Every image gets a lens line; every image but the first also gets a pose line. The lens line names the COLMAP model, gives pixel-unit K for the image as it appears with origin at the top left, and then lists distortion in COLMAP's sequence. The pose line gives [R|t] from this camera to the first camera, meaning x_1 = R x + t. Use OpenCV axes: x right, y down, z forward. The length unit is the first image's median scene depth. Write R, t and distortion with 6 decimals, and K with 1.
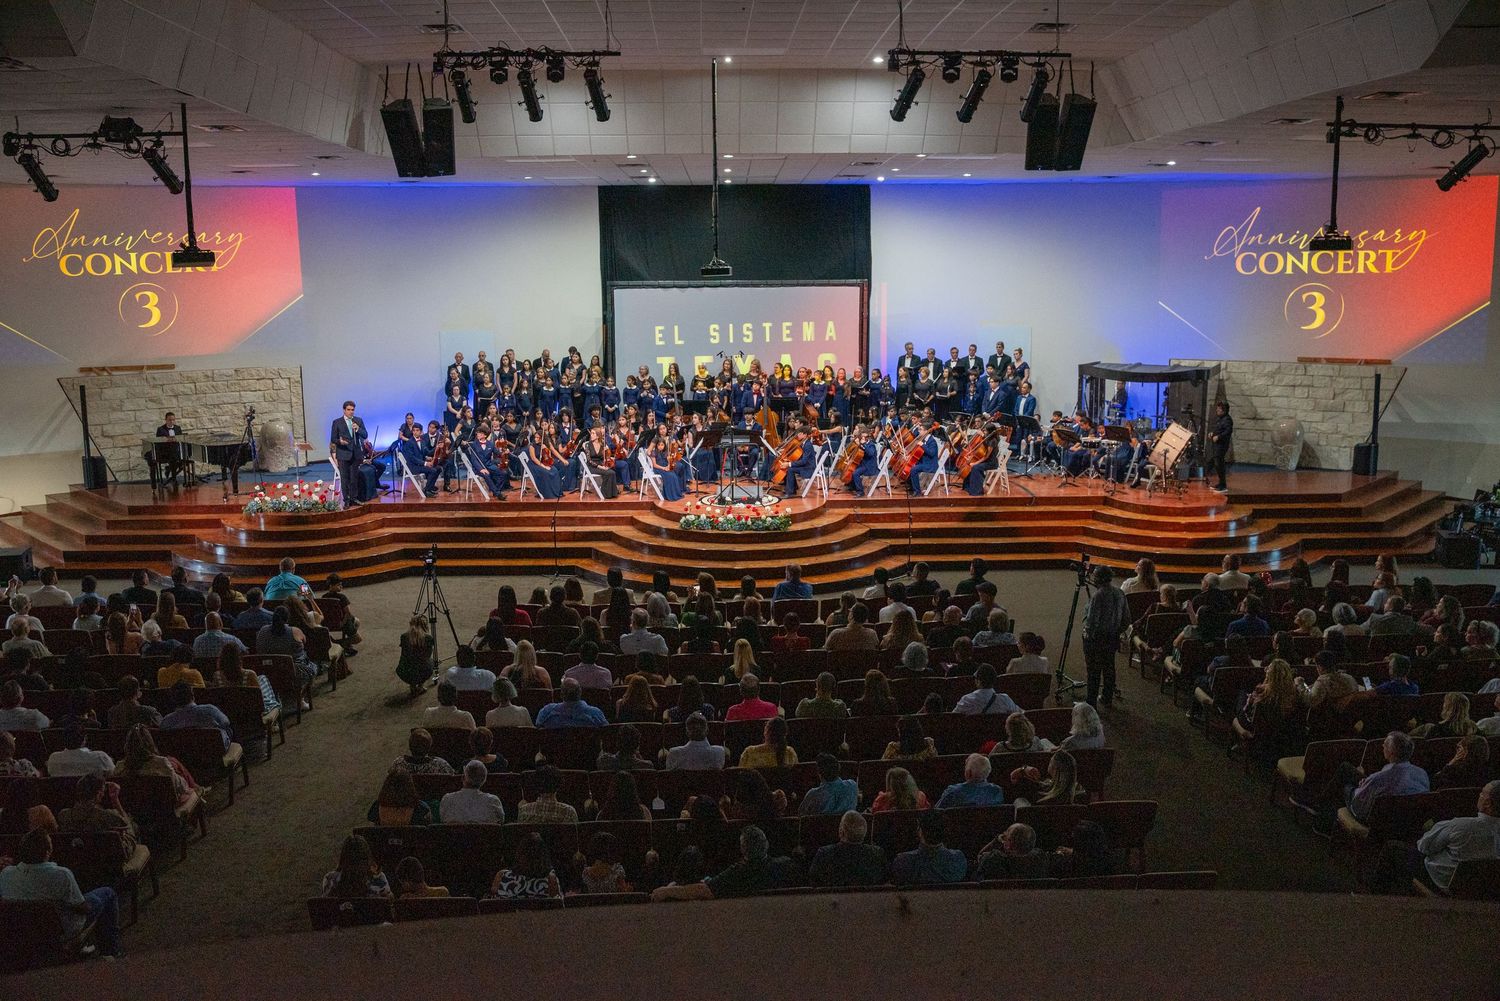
lens RADIAL K [[1198.2, 0, 755.3], [0, 1198.2, 497.3], [0, 0, 1]] dist [-0.092445, -0.009244]
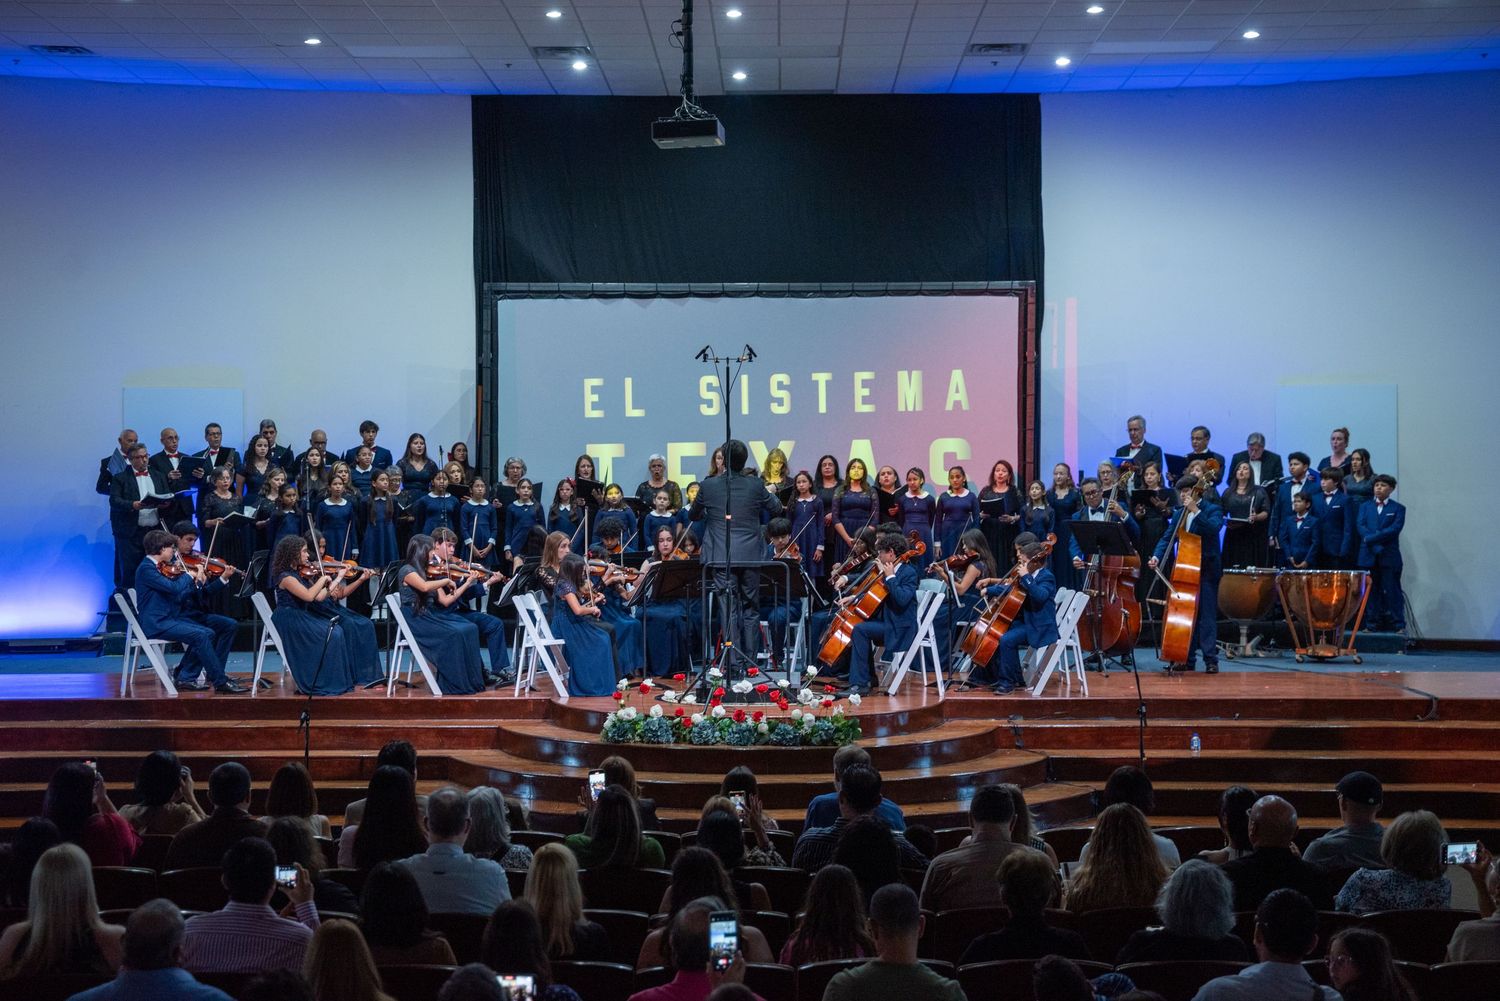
lens RADIAL K [[2225.9, 0, 749.6], [0, 2225.9, 495.6], [0, 0, 1]] dist [0.152740, 0.000000]
pose [[0.999317, 0.003840, -0.036743, 0.014158], [-0.010578, 0.982686, -0.184977, 0.064794], [0.035396, 0.185240, 0.982056, 0.147082]]
